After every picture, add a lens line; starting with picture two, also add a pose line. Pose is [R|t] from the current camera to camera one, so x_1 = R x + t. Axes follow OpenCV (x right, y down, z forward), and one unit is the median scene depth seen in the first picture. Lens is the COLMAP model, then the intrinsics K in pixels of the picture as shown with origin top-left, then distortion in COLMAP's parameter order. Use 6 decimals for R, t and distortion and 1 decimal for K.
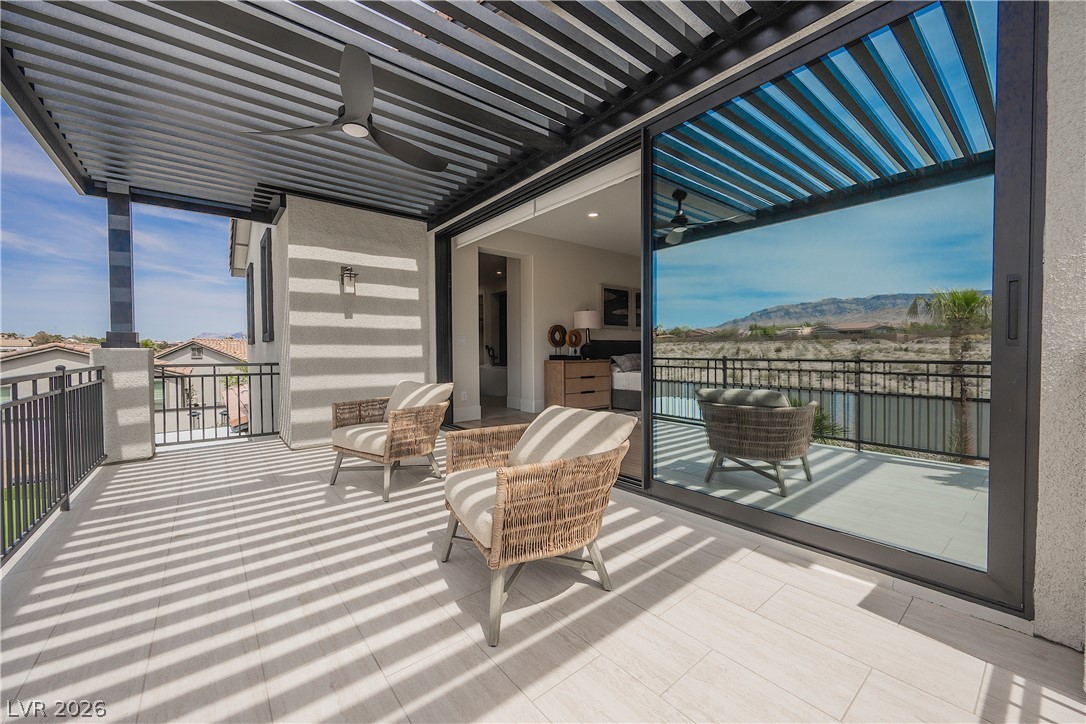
lens RADIAL K [[423.3, 0, 553.9], [0, 423.3, 361.4], [0, 0, 1]] dist [-0.001194, -0.000203]
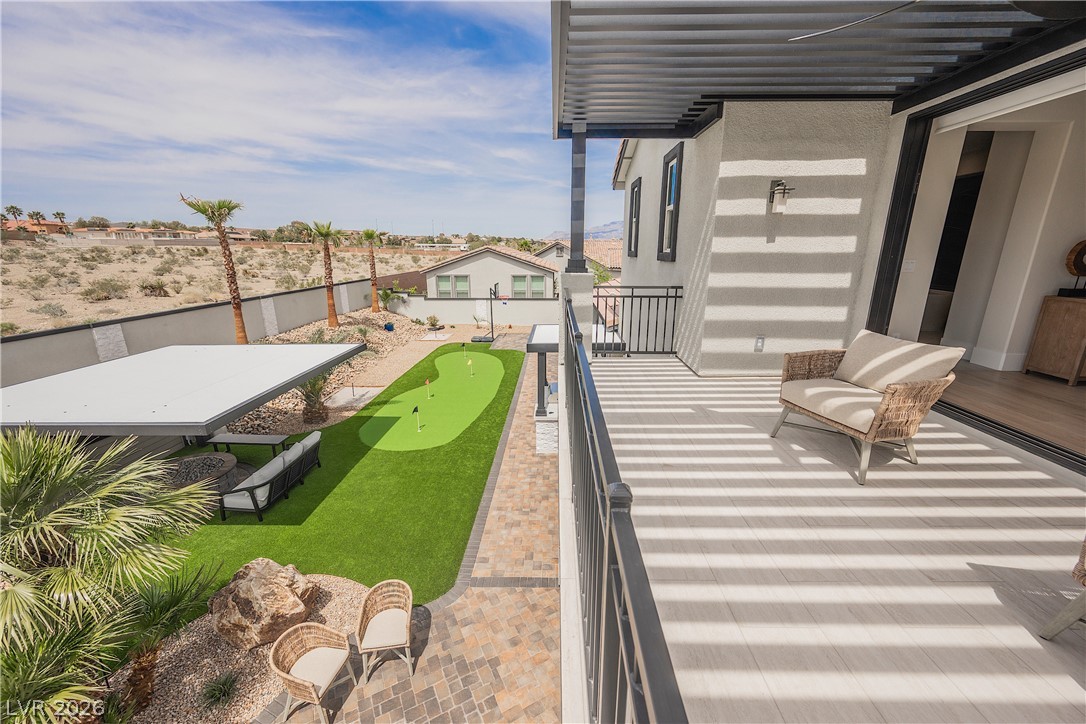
lens RADIAL K [[423.3, 0, 544.5], [0, 423.3, 361.7], [0, 0, 1]] dist [-0.001194, -0.000203]
pose [[0.760505, 0.172147, -0.626097, -0.249595], [-0.015733, 0.968819, 0.247268, -0.072050], [0.649142, -0.178198, 0.739500, -0.004761]]
